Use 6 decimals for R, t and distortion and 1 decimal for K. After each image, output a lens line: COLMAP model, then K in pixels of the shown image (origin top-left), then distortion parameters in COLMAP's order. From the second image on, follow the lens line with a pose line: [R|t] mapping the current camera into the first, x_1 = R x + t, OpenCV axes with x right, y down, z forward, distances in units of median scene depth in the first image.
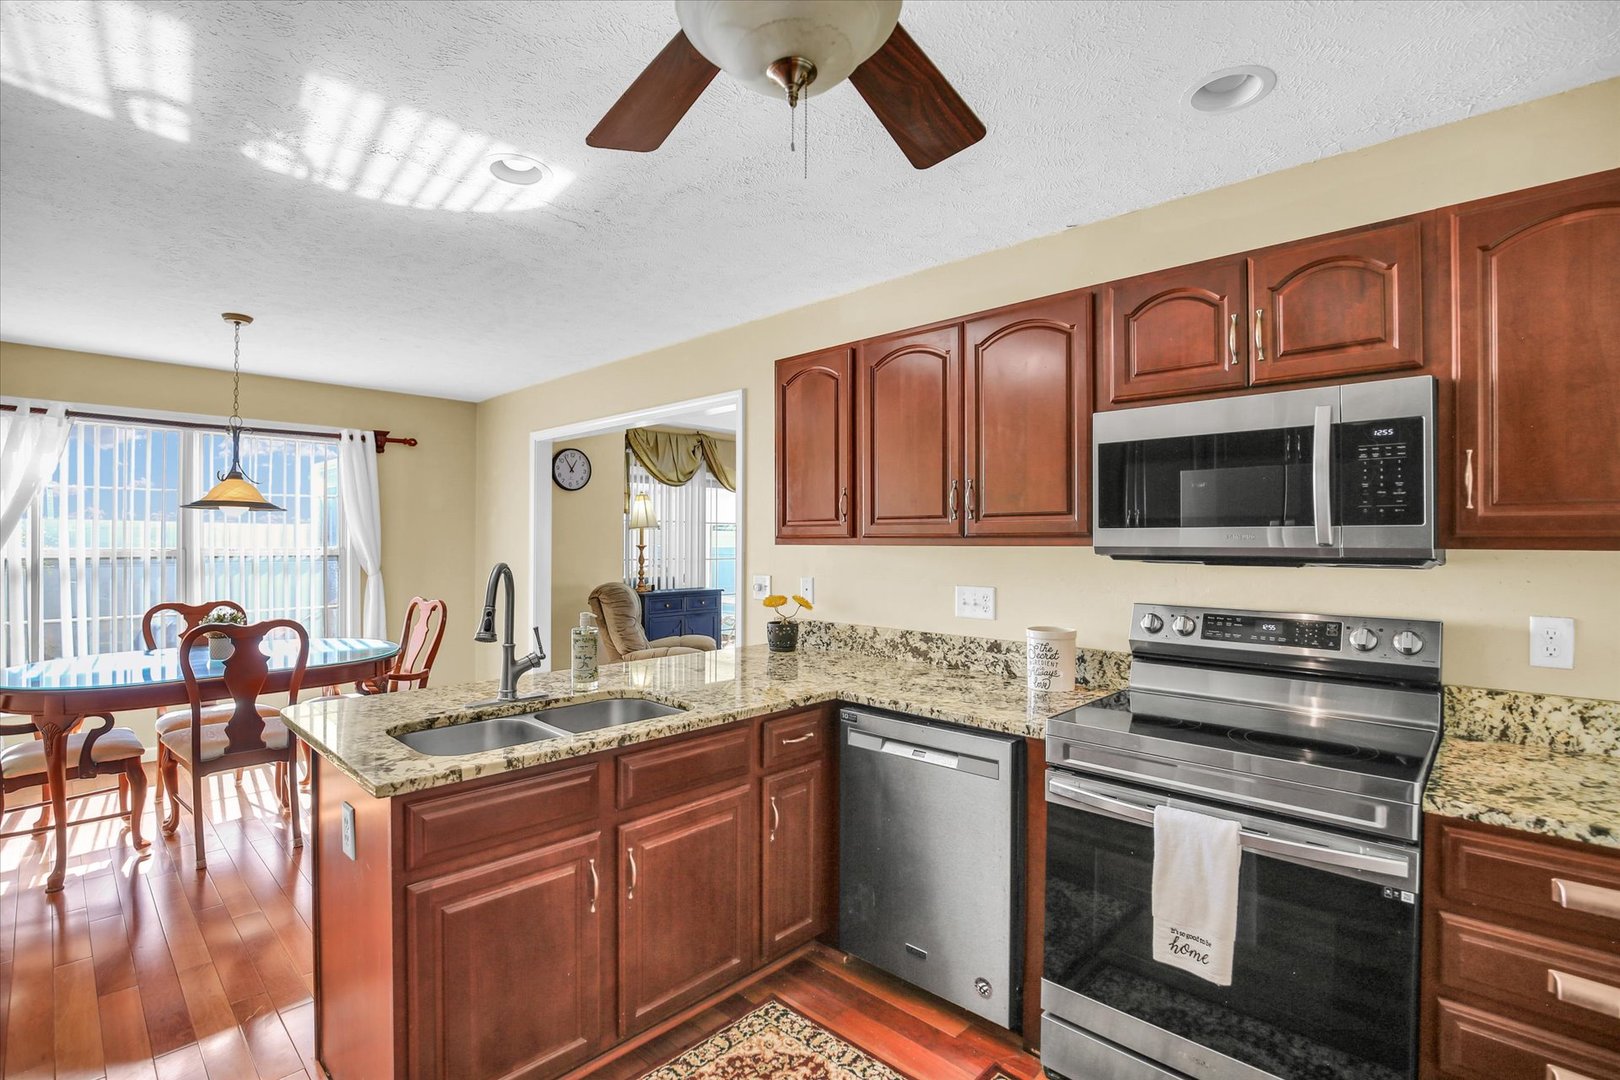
lens RADIAL K [[751.2, 0, 829.7], [0, 751.2, 539.1], [0, 0, 1]] dist [-0.049387, -0.000002]
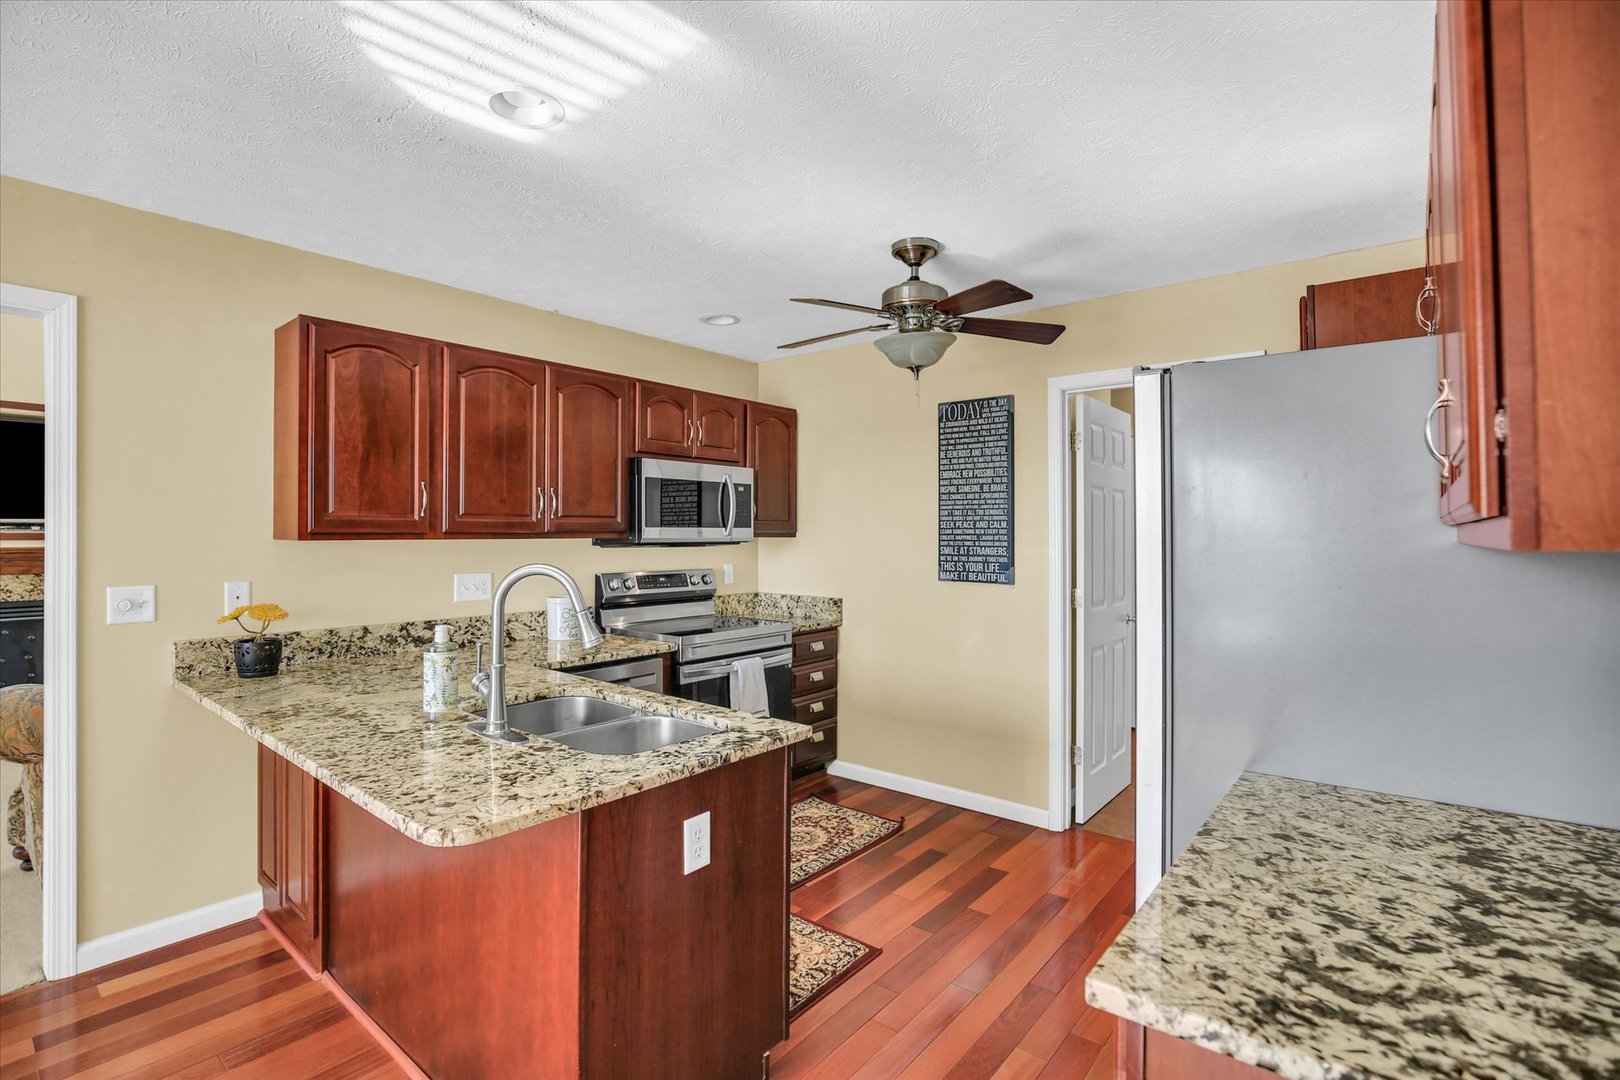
lens RADIAL K [[751.2, 0, 829.7], [0, 751.2, 539.1], [0, 0, 1]] dist [-0.049387, -0.000002]
pose [[-0.082742, -0.012878, 0.996488, -1.188941], [-0.004945, 0.999910, 0.012511, -0.009146], [-0.996559, -0.003893, -0.082798, 0.640066]]
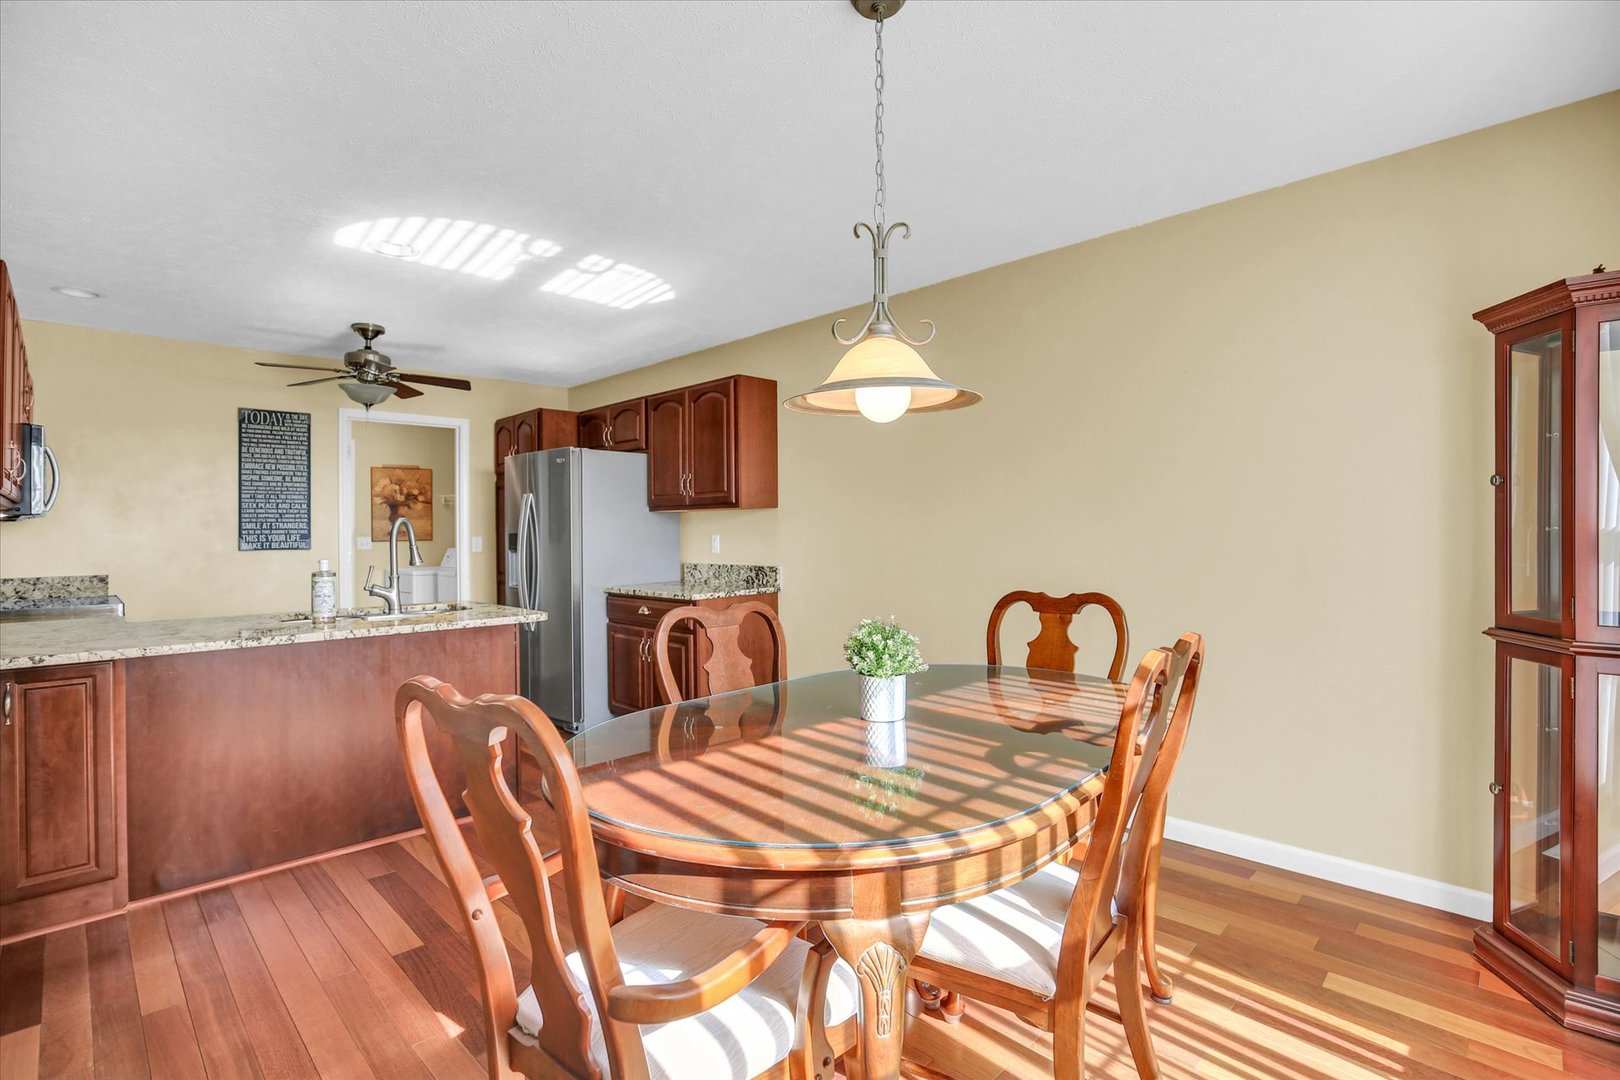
lens RADIAL K [[757.5, 0, 790.1], [0, 757.5, 534.3], [0, 0, 1]] dist [-0.026820, 0.000050]
pose [[-0.998786, 0.002721, 0.049192, -1.167032], [0.002936, 0.999986, 0.004300, 0.051279], [-0.049180, 0.004439, -0.998780, 2.172437]]
